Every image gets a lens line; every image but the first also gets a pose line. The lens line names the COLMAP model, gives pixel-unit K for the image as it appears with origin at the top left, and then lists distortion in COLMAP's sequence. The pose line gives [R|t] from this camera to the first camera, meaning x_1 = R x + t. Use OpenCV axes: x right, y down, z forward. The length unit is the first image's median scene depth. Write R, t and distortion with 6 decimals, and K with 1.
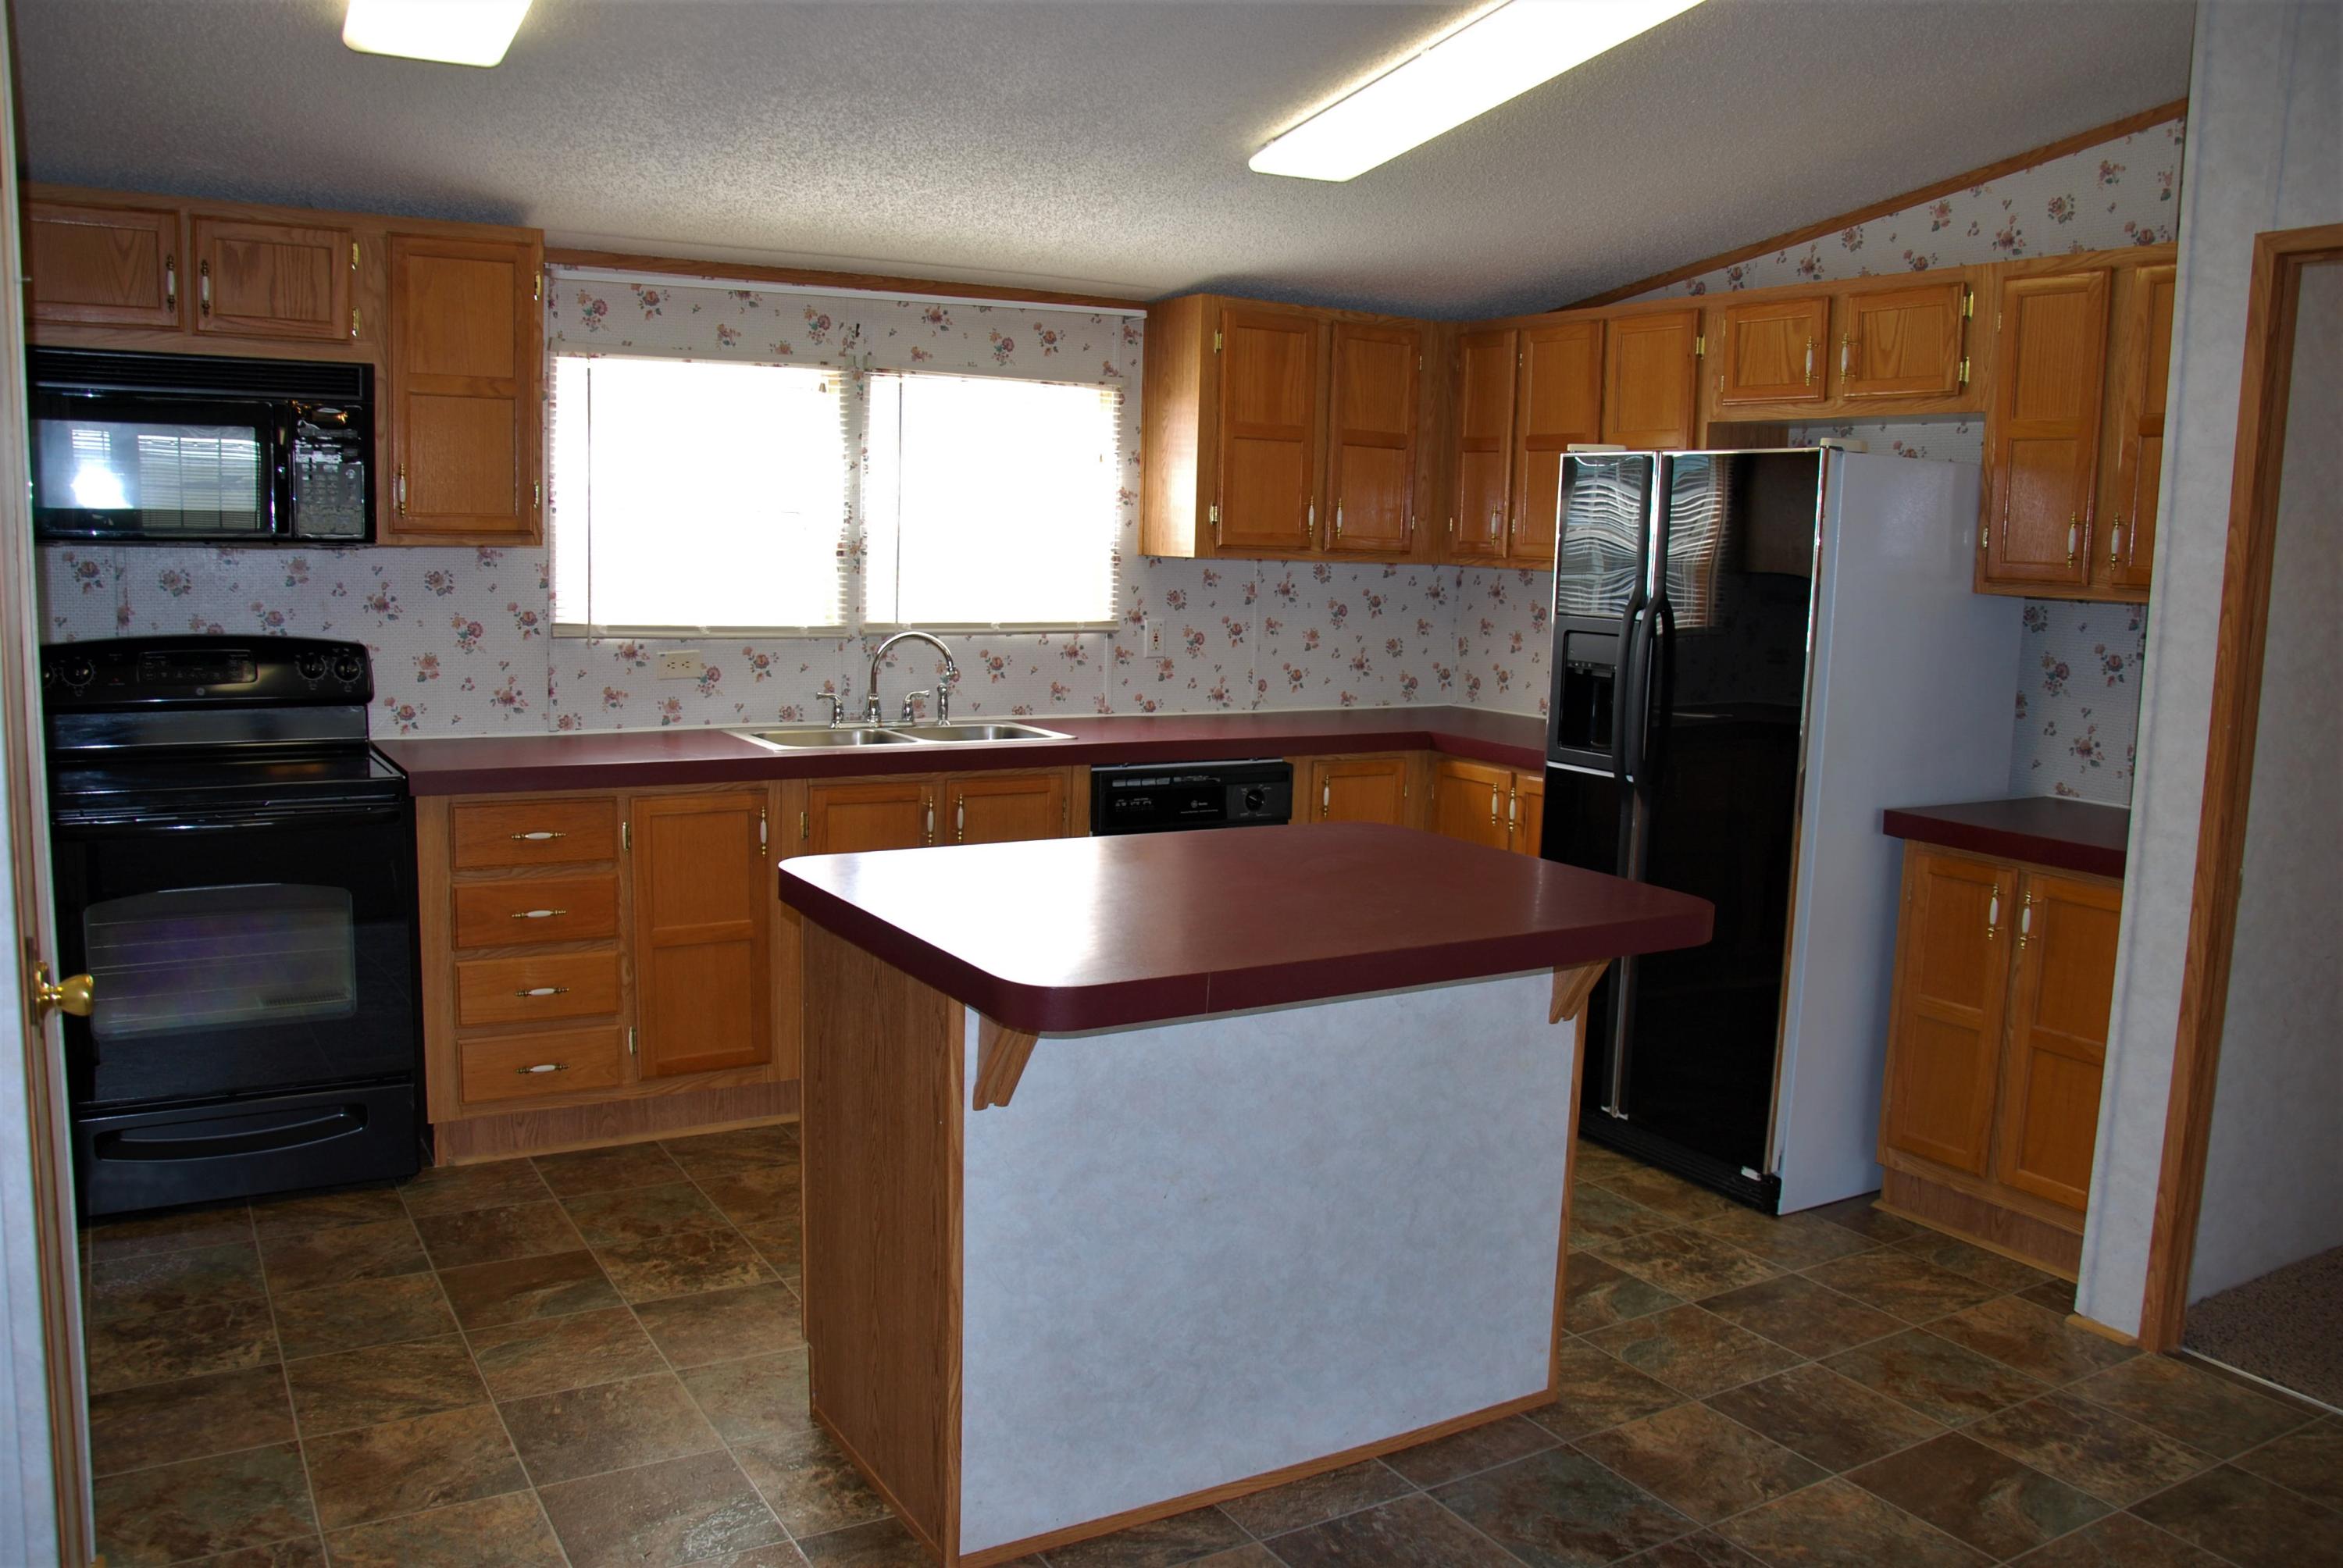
lens RADIAL K [[1830.0, 0, 1162.5], [0, 1830.0, 803.8], [0, 0, 1]] dist [-0.163801, 0.126403]
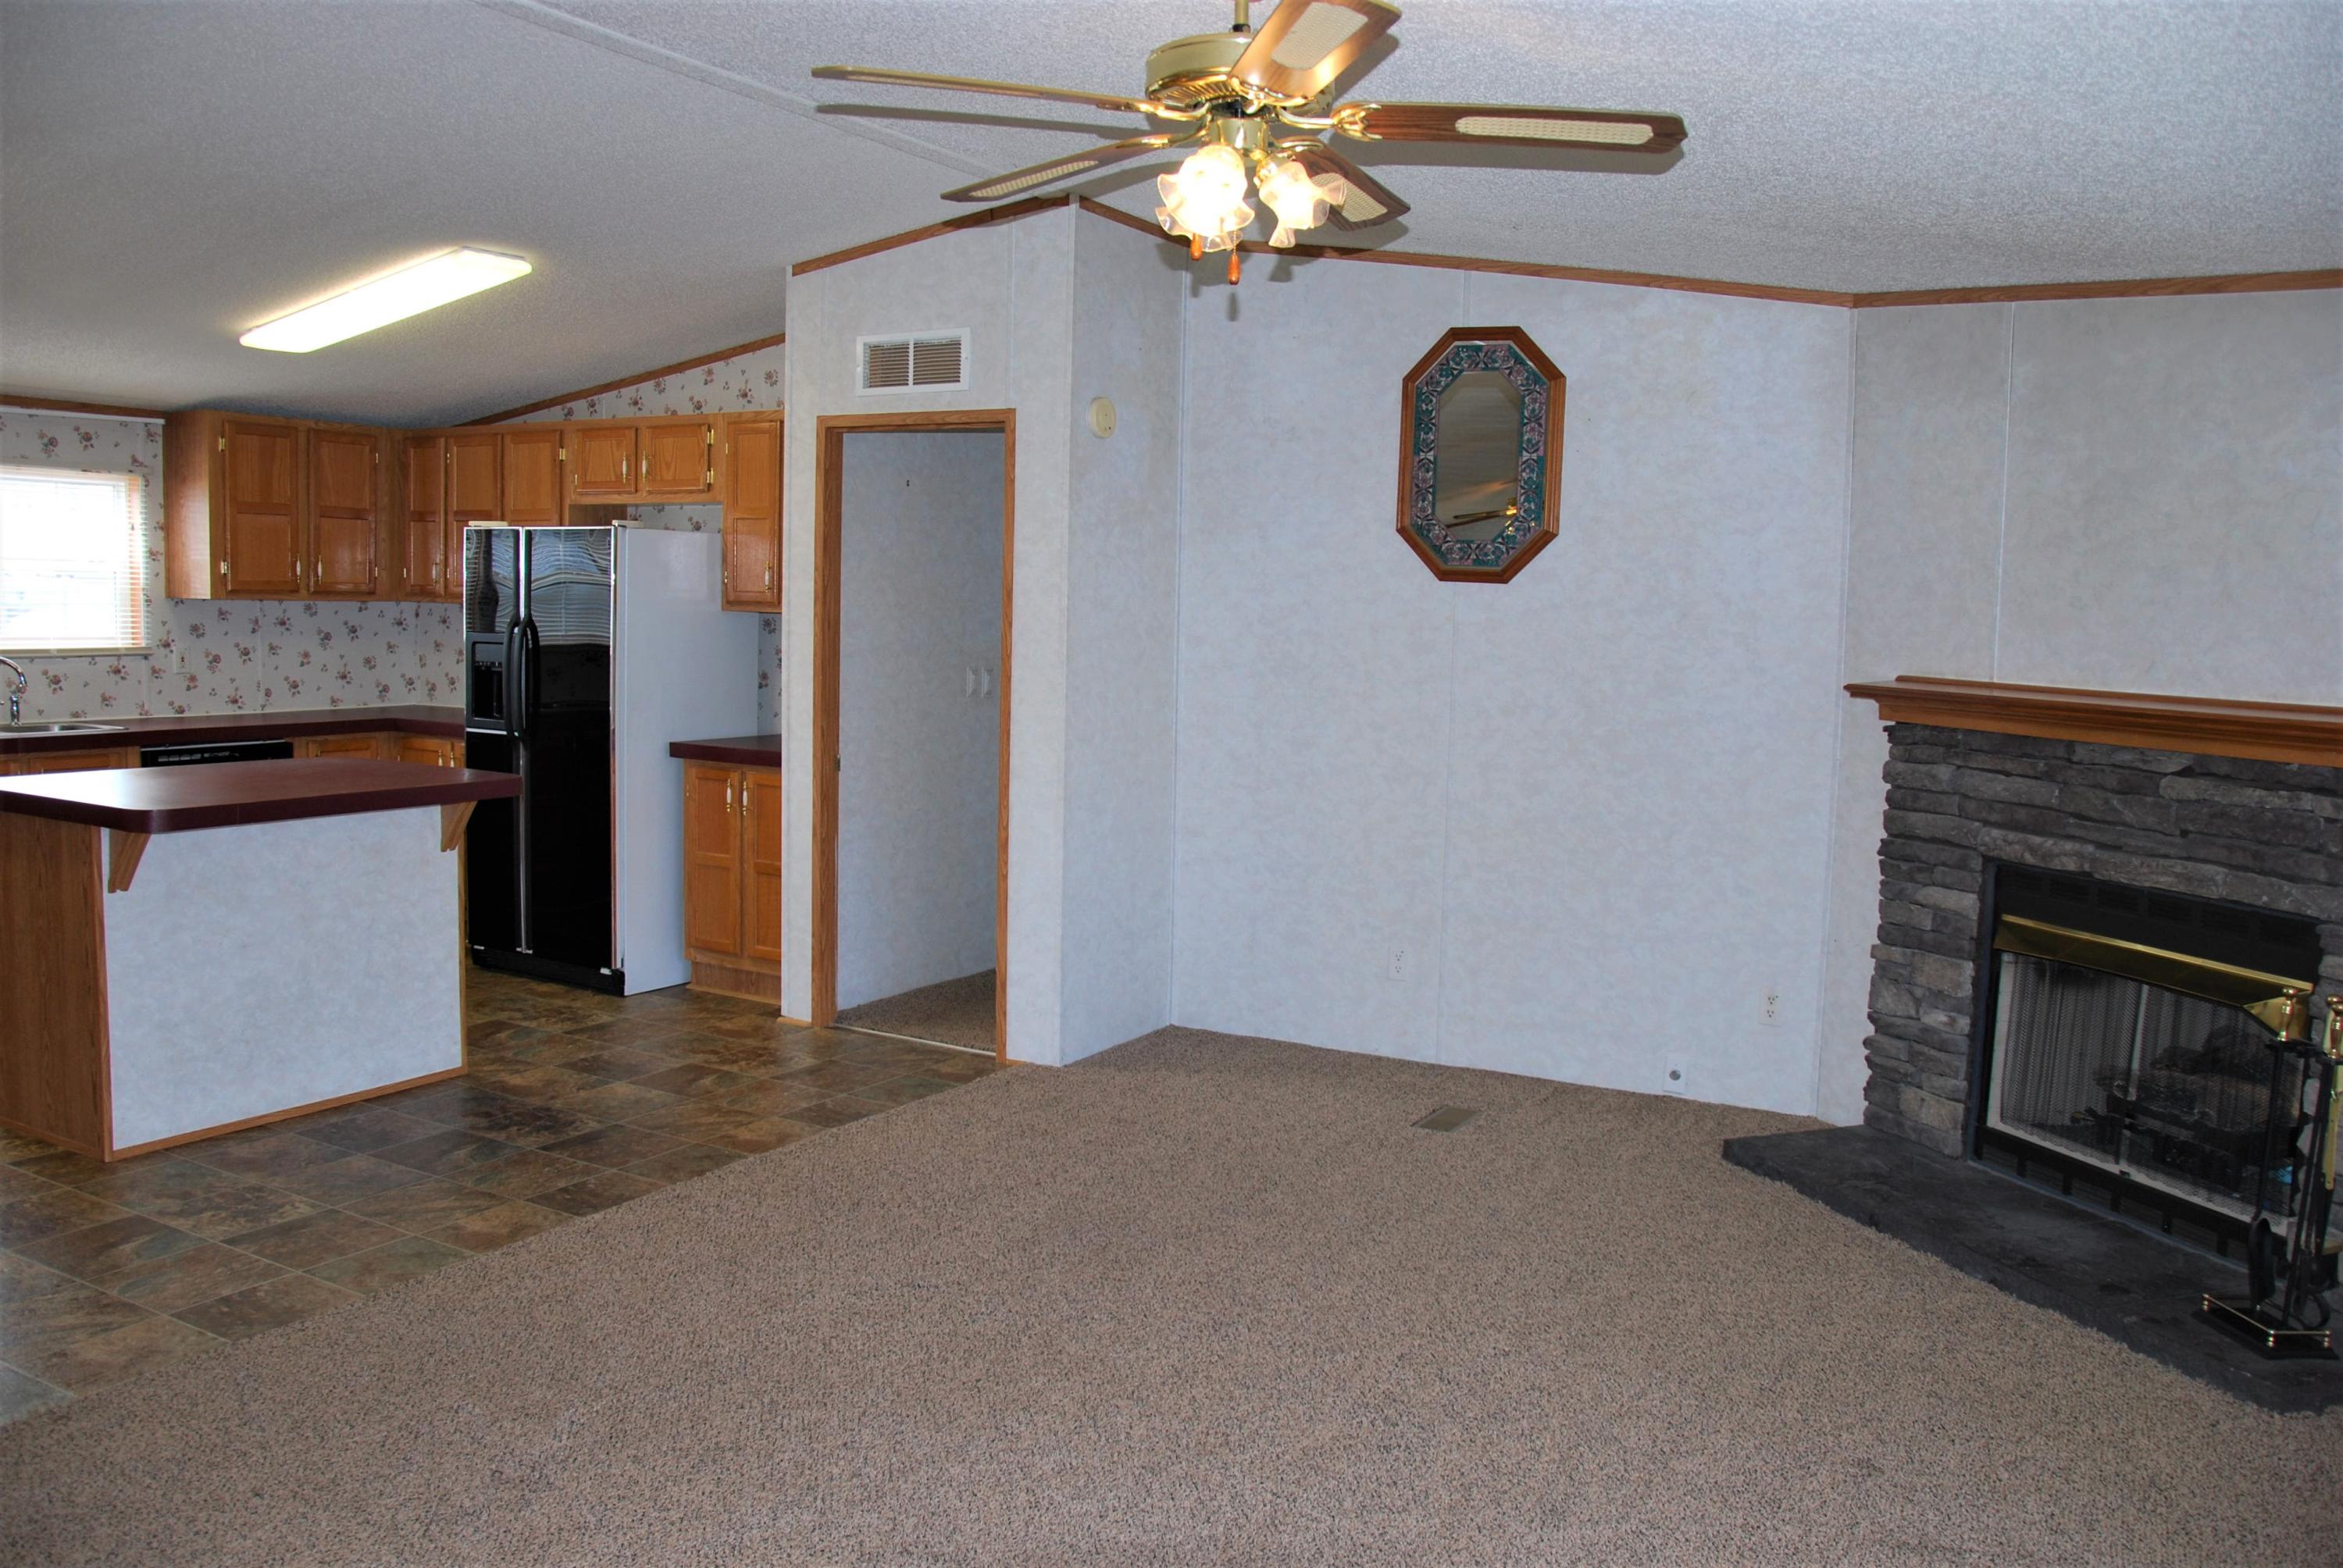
lens RADIAL K [[1830.0, 0, 1162.5], [0, 1830.0, 803.8], [0, 0, 1]] dist [-0.163801, 0.126403]
pose [[0.869548, -0.056943, 0.490554, -0.021044], [0.066351, 0.997795, -0.001788, 0.081038], [-0.489371, 0.034103, 0.871409, -0.590816]]
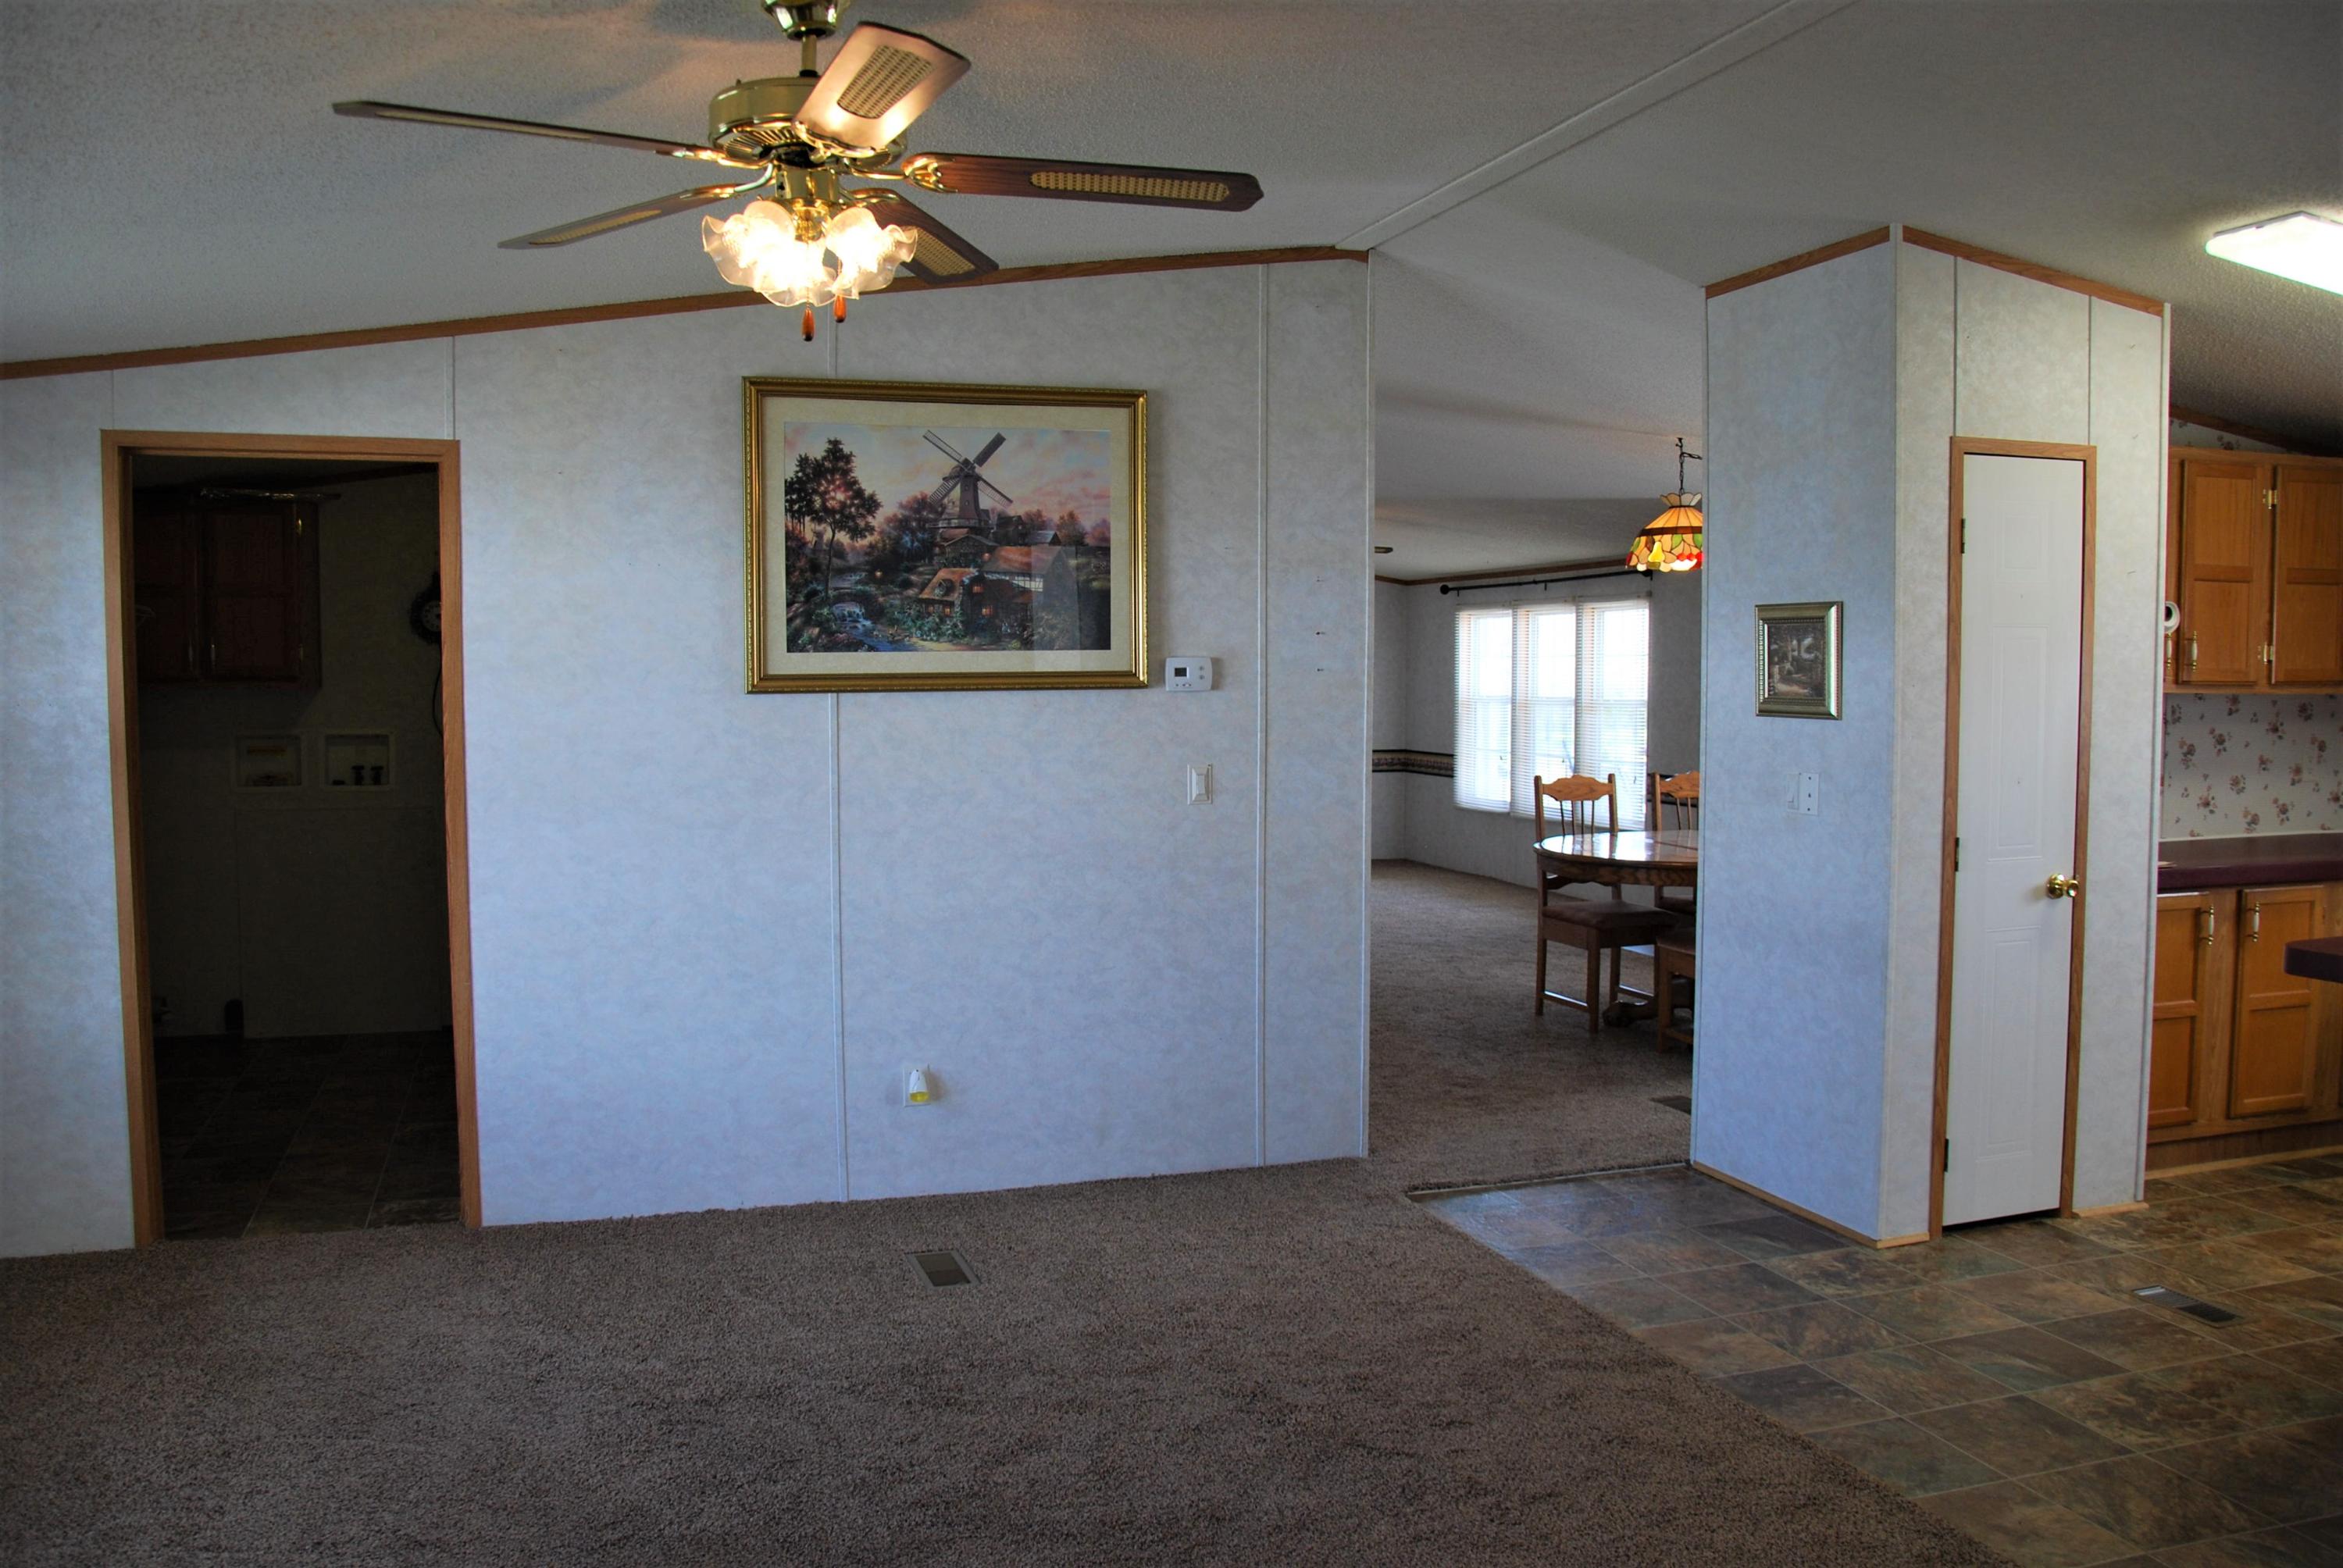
lens RADIAL K [[1830.0, 0, 1162.5], [0, 1830.0, 803.8], [0, 0, 1]] dist [-0.163801, 0.126403]
pose [[-0.227448, 0.040465, -0.972949, 0.825930], [-0.139911, 0.987412, 0.073773, -0.001484], [0.963687, 0.152906, -0.218923, 0.157175]]
